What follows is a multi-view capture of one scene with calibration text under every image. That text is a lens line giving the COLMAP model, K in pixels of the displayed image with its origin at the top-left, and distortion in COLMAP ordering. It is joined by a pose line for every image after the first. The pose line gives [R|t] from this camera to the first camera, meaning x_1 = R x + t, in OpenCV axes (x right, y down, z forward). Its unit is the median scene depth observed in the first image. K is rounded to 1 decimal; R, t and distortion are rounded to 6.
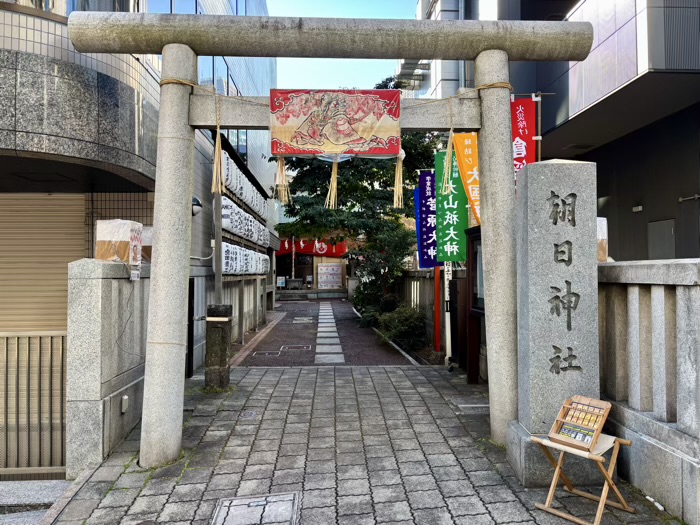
lens RADIAL K [[528.2, 0, 354.7], [0, 528.2, 262.6], [0, 0, 1]] dist [0.077901, 0.002288]
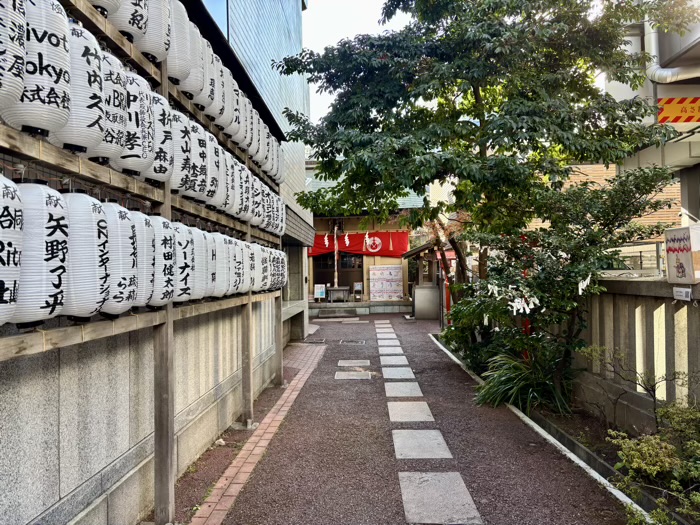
lens RADIAL K [[528.2, 0, 346.0], [0, 528.2, 262.9], [0, 0, 1]] dist [0.077901, 0.002288]
pose [[0.994948, -0.016057, -0.099104, -0.030743], [0.015710, 0.999867, -0.004281, 0.000194], [0.099159, 0.002703, 0.995068, 0.282295]]
